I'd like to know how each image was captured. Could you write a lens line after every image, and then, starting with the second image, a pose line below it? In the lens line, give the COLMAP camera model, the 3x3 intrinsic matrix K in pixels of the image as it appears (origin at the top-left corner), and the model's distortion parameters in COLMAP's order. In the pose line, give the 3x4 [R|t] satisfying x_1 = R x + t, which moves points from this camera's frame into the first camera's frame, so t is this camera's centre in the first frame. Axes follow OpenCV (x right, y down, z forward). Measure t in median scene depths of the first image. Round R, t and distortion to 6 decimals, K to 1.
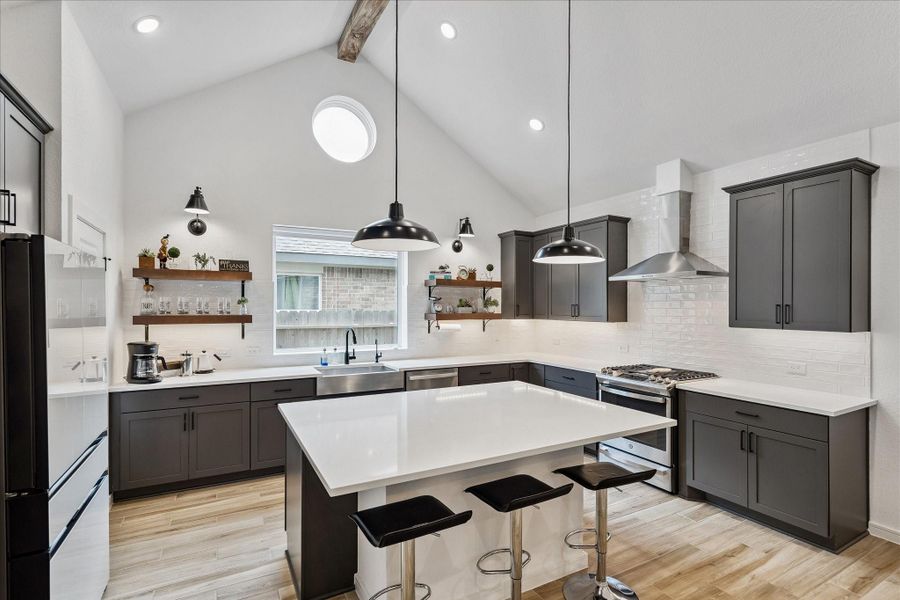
lens RADIAL K [[432.3, 0, 448.3], [0, 432.3, 308.3], [0, 0, 1]] dist [-0.009255, -0.000014]
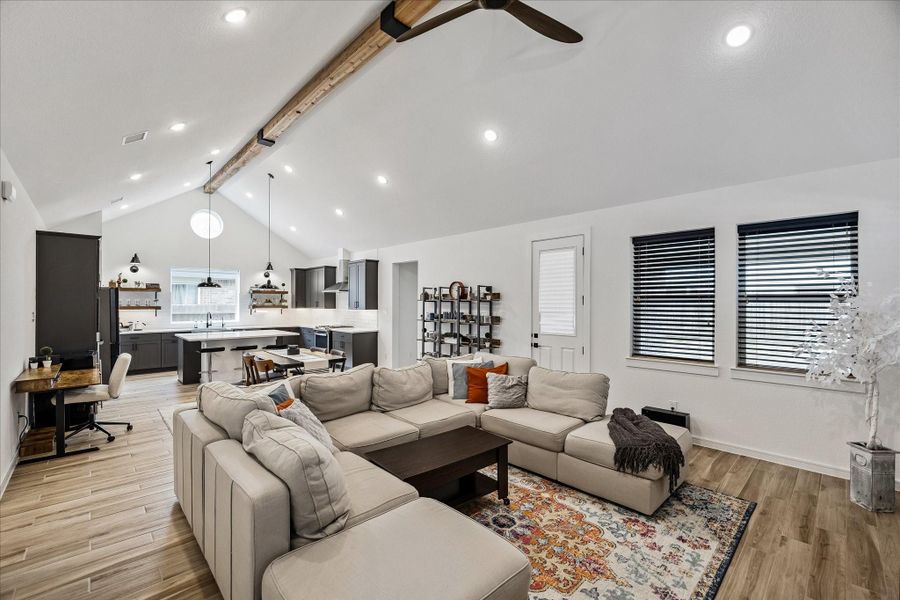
lens RADIAL K [[391.9, 0, 454.5], [0, 391.9, 300.0], [0, 0, 1]] dist [-0.009328, 0.001191]
pose [[0.964710, -0.001045, 0.263314, 0.567648], [0.003973, 0.999936, -0.010590, 0.010432], [-0.263286, 0.011263, 0.964652, -1.570749]]
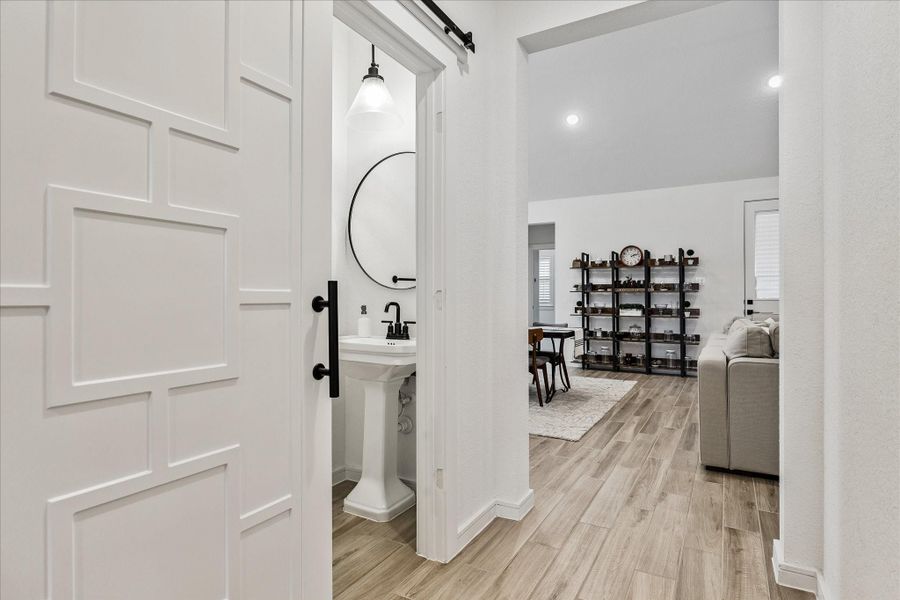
lens RADIAL K [[459.6, 0, 451.7], [0, 459.6, 291.2], [0, 0, 1]] dist [-0.003473, 0.000706]
pose [[0.866538, 0.007838, 0.499050, -0.512398], [0.002068, 0.999812, -0.019294, 0.125865], [-0.499107, 0.017750, 0.866359, -1.089004]]
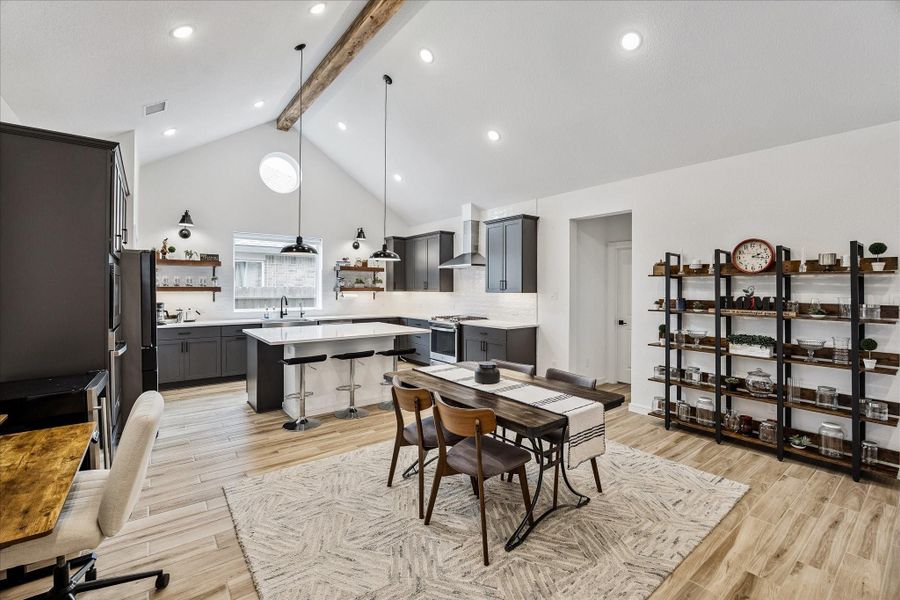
lens RADIAL K [[391.9, 0, 453.9], [0, 391.9, 286.2], [0, 0, 1]] dist [-0.009328, 0.001191]
pose [[0.985332, 0.000535, 0.170648, 0.177366], [0.001196, 0.999949, -0.010042, 0.028950], [-0.170644, 0.010099, 0.985281, -0.650809]]
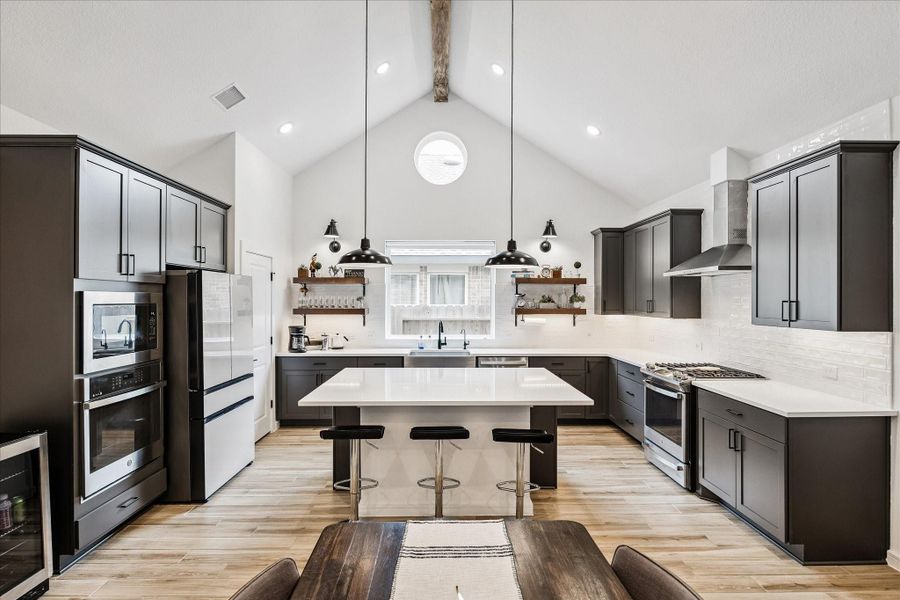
lens RADIAL K [[459.6, 0, 449.1], [0, 459.6, 300.7], [0, 0, 1]] dist [-0.003473, 0.000706]
pose [[0.887713, -0.001974, -0.460393, 0.459913], [-0.000227, 0.999989, -0.004727, -0.003559], [0.460397, 0.004301, 0.887703, -0.177750]]
